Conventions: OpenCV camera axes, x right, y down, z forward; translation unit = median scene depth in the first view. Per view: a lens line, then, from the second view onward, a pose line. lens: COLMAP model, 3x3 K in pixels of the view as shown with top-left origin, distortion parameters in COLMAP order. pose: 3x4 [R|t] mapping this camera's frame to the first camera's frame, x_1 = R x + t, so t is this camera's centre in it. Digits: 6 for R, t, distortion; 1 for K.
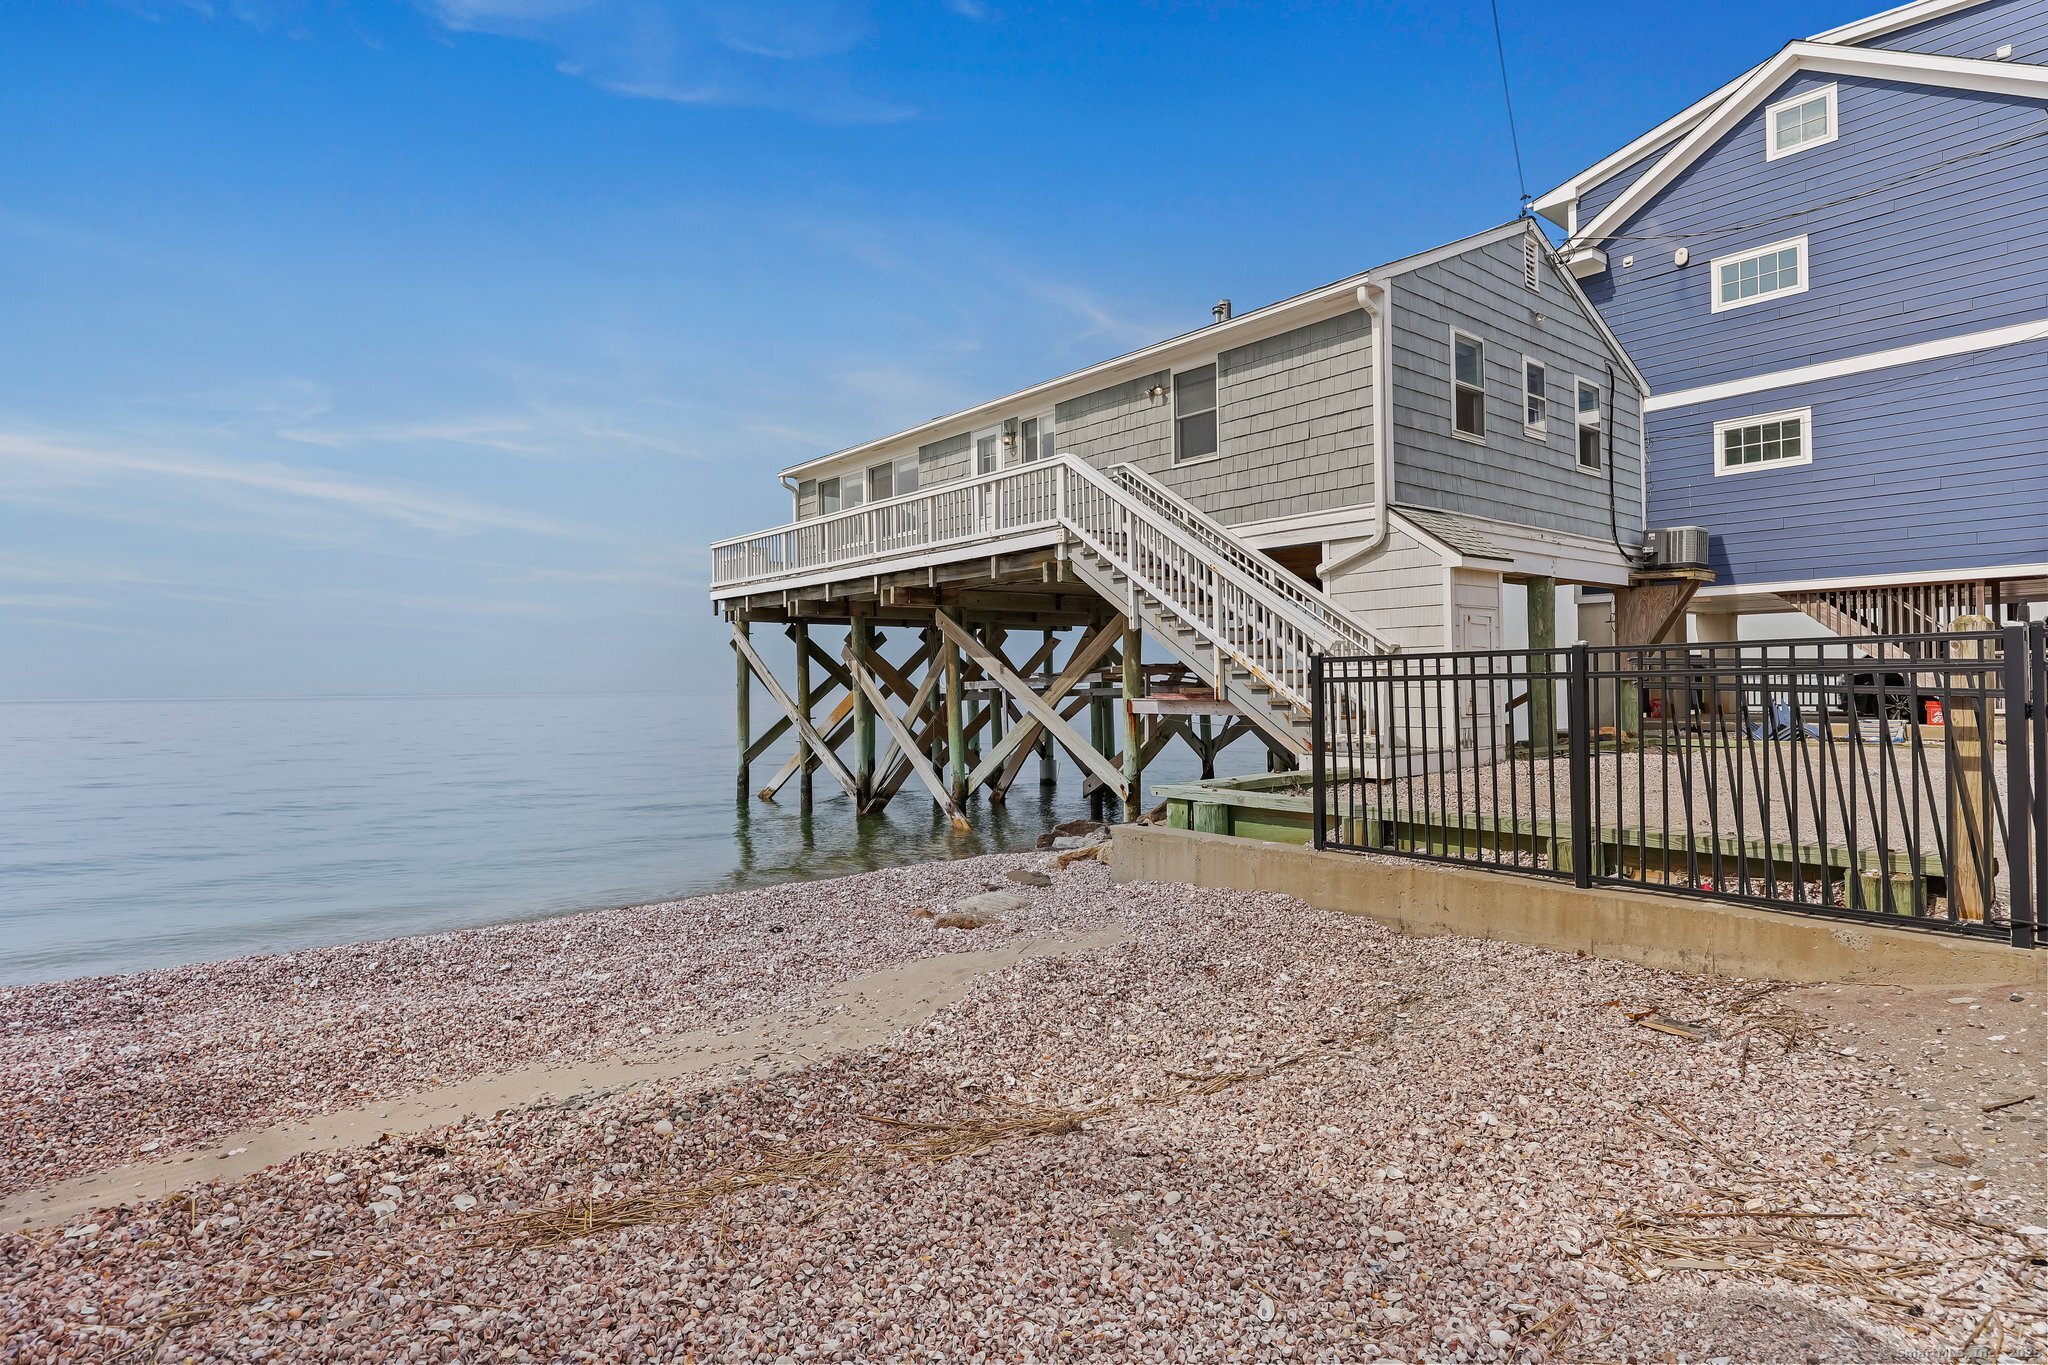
lens RADIAL K [[1091.9, 0, 1024.4], [0, 1091.9, 679.2], [0, 0, 1]] dist [-0.000411, -0.001000]
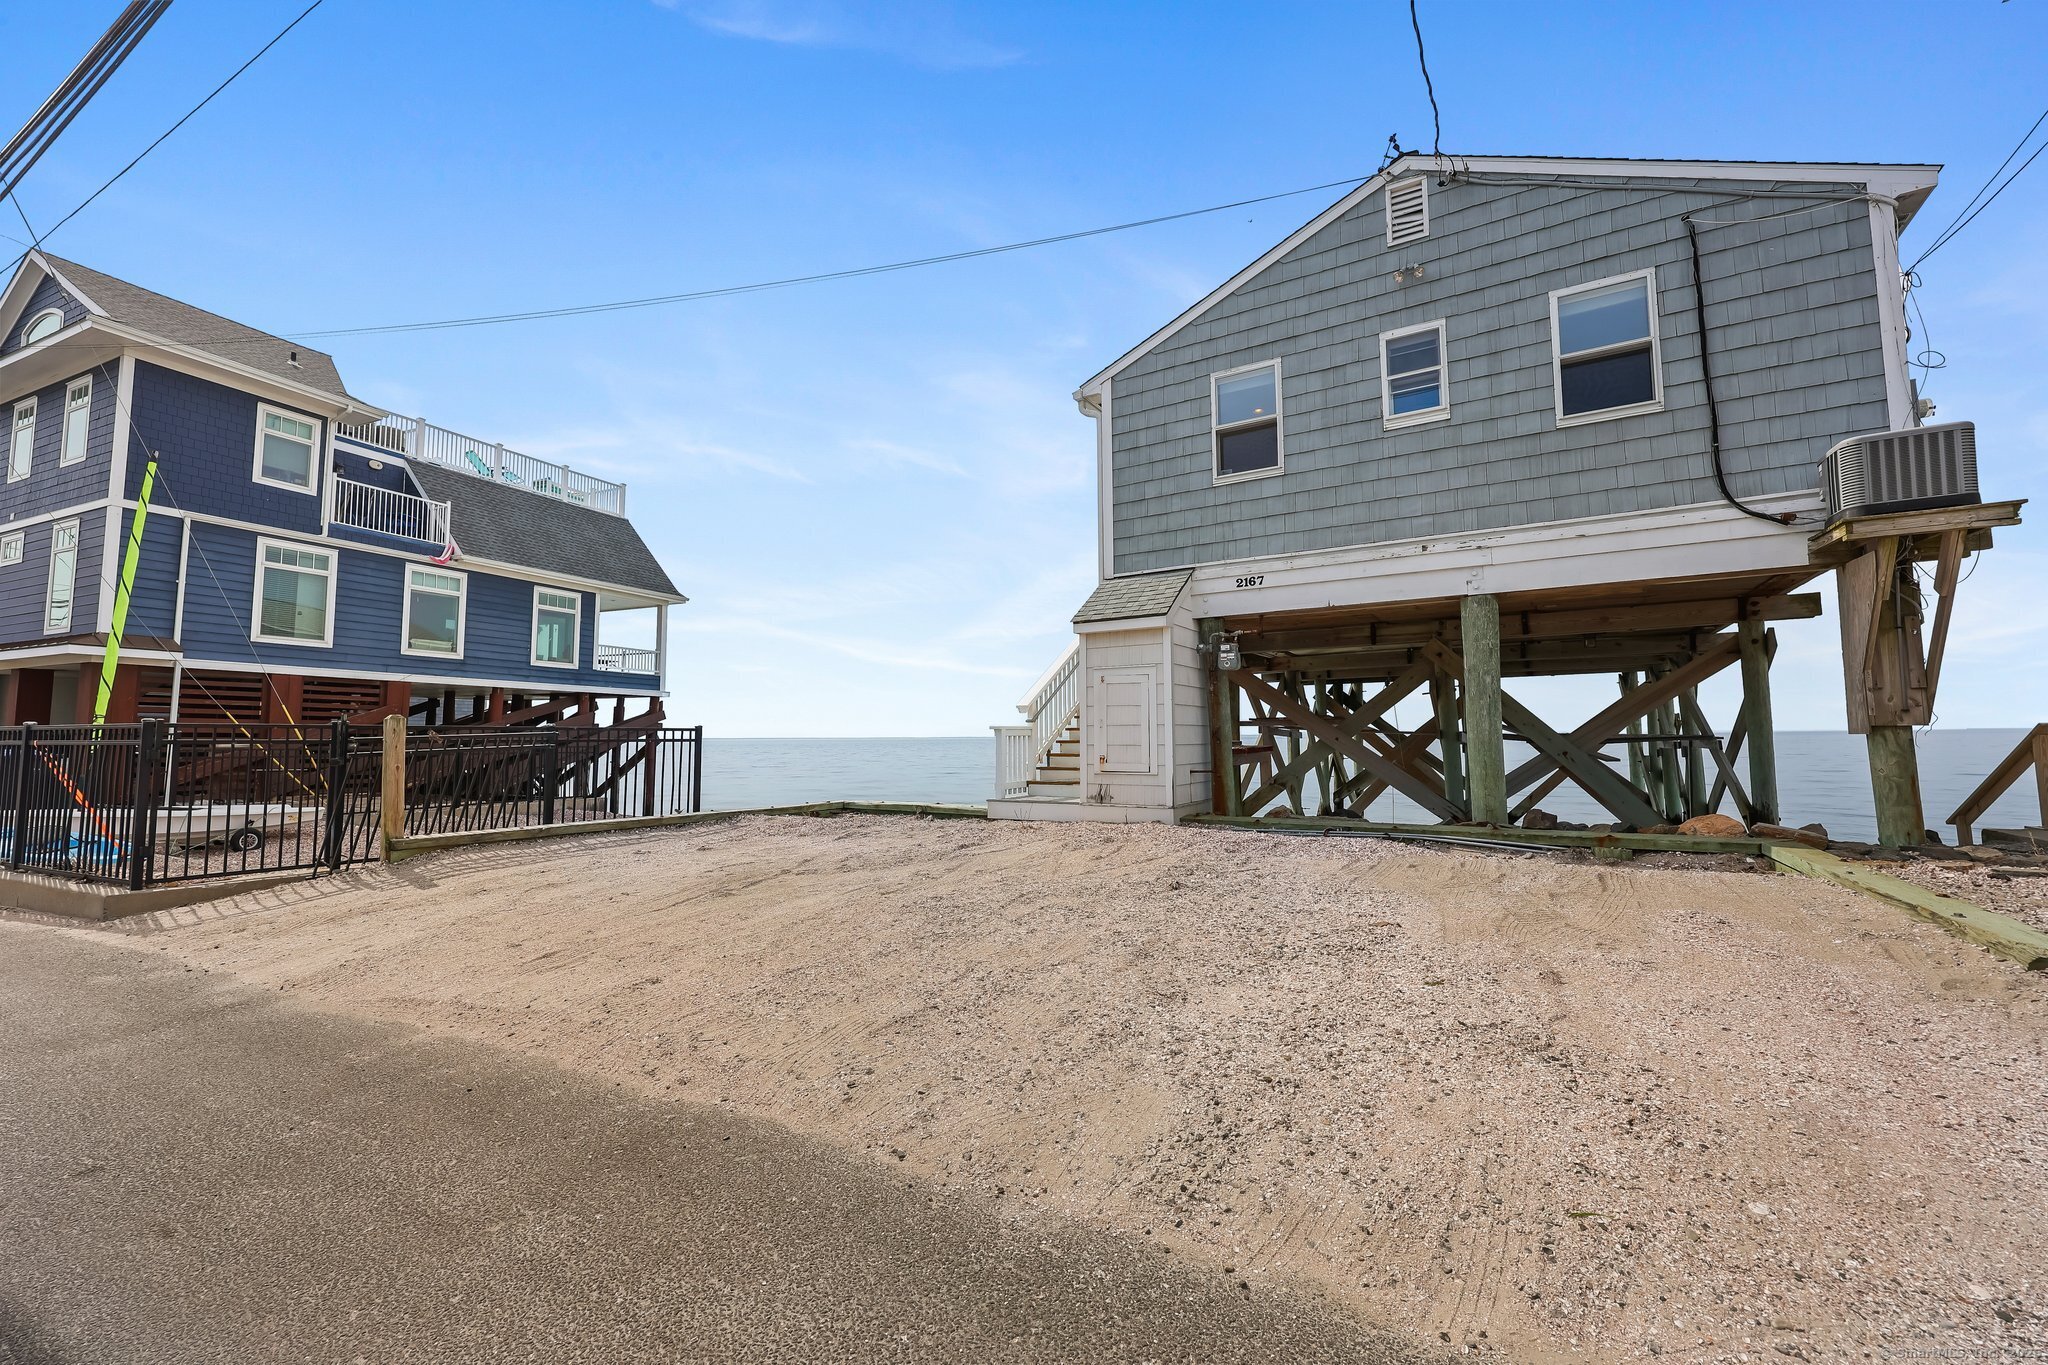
lens RADIAL K [[826.9, 0, 1025.7], [0, 826.9, 674.2], [0, 0, 1]] dist [0.002919, -0.000099]
pose [[0.322380, -0.064470, -0.944413, 1.000245], [0.011031, 0.997866, -0.064353, -0.008691], [0.946546, 0.010328, 0.322403, 0.591790]]
